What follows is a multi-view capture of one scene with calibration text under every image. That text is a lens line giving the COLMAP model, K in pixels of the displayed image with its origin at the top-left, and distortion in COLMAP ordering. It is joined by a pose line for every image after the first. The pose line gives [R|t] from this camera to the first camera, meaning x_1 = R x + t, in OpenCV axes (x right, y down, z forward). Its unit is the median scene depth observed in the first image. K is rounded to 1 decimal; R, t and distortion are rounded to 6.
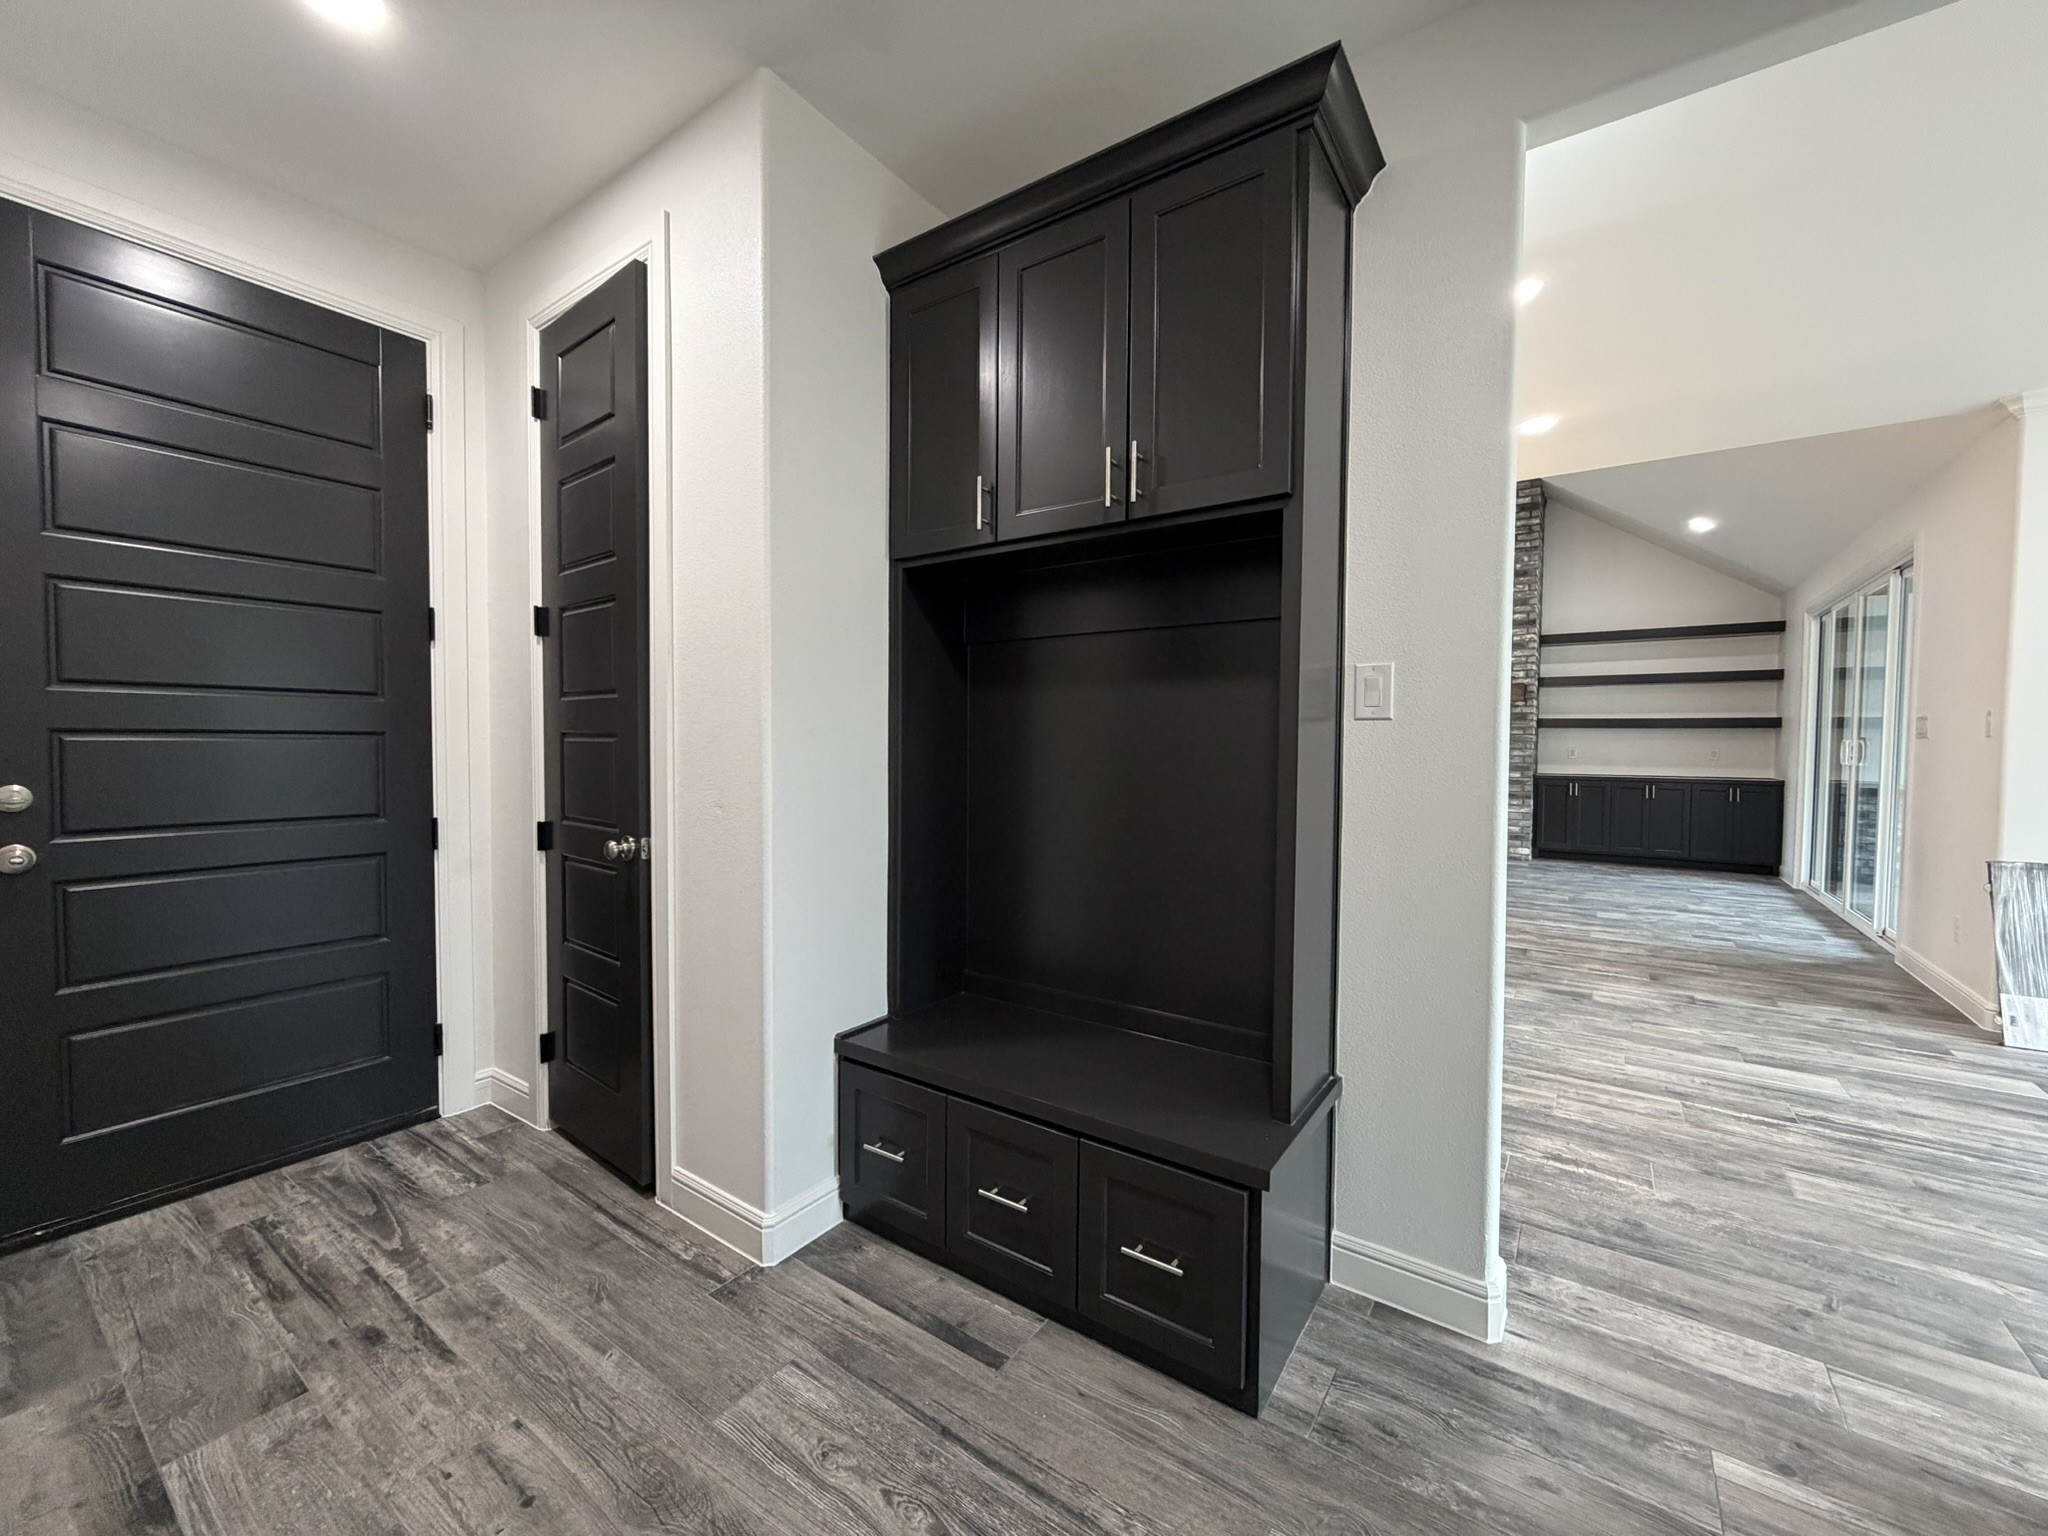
lens RADIAL K [[816.7, 0, 1020.1], [0, 816.7, 771.4], [0, 0, 1]] dist [0.000126, -0.000029]
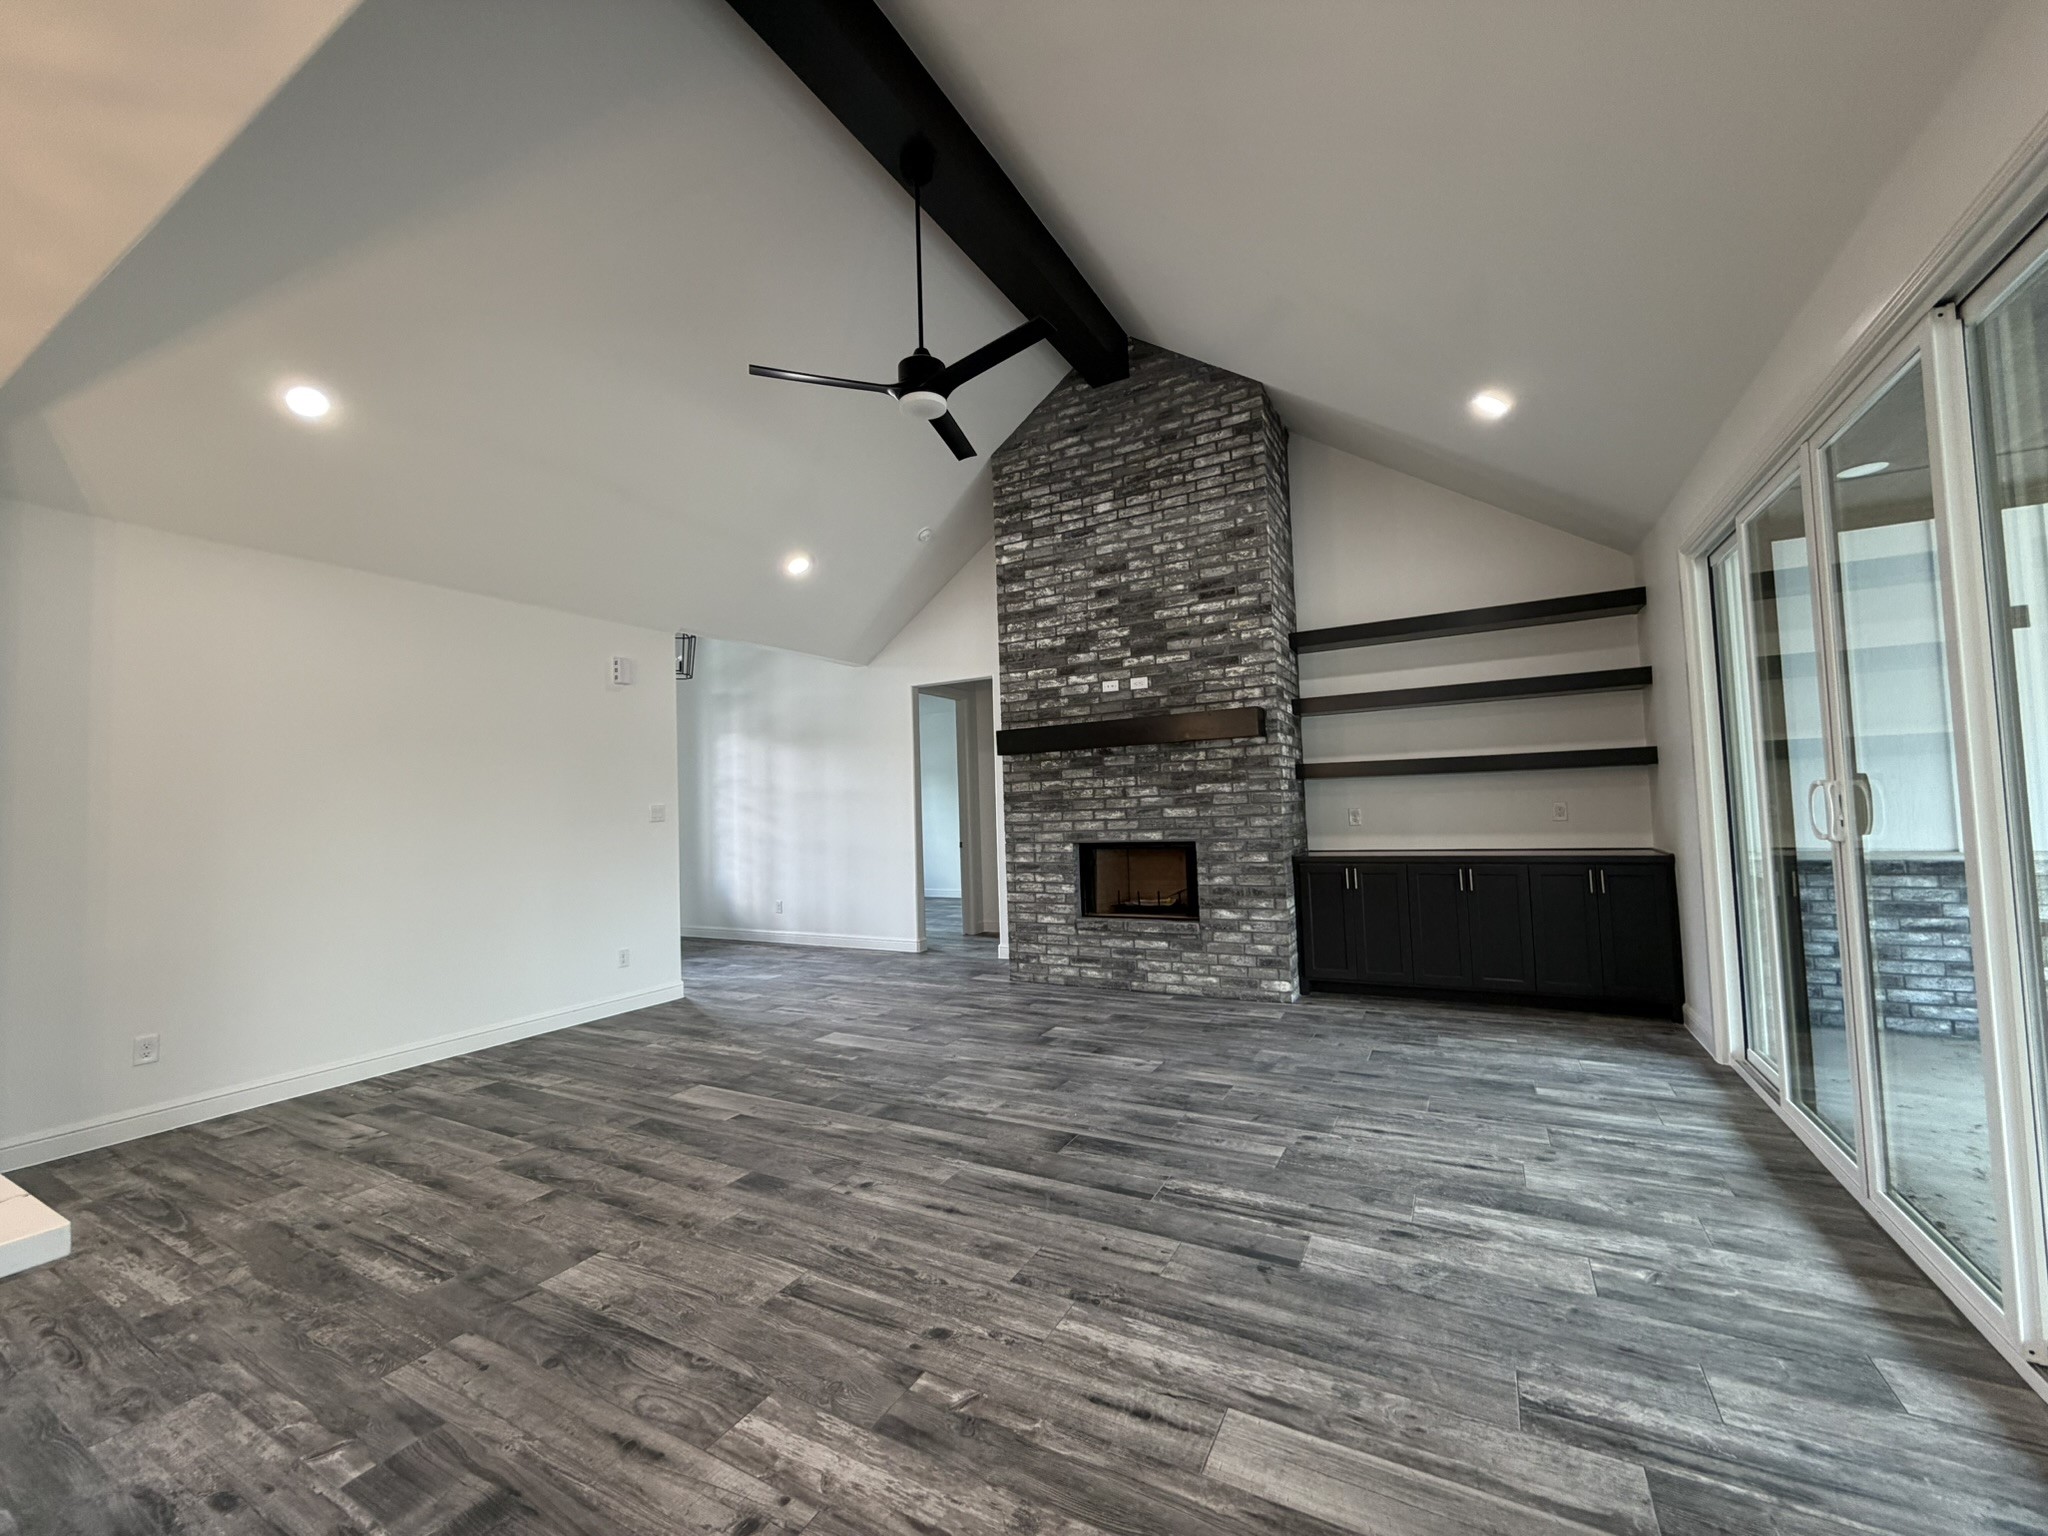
lens RADIAL K [[816.7, 0, 1025.9], [0, 816.7, 772.9], [0, 0, 1]] dist [0.000126, -0.000029]
pose [[0.993211, -0.034859, 0.110985, 0.378990], [0.044701, 0.995164, -0.087466, -0.013735], [-0.107399, 0.091833, 0.989966, 0.427406]]
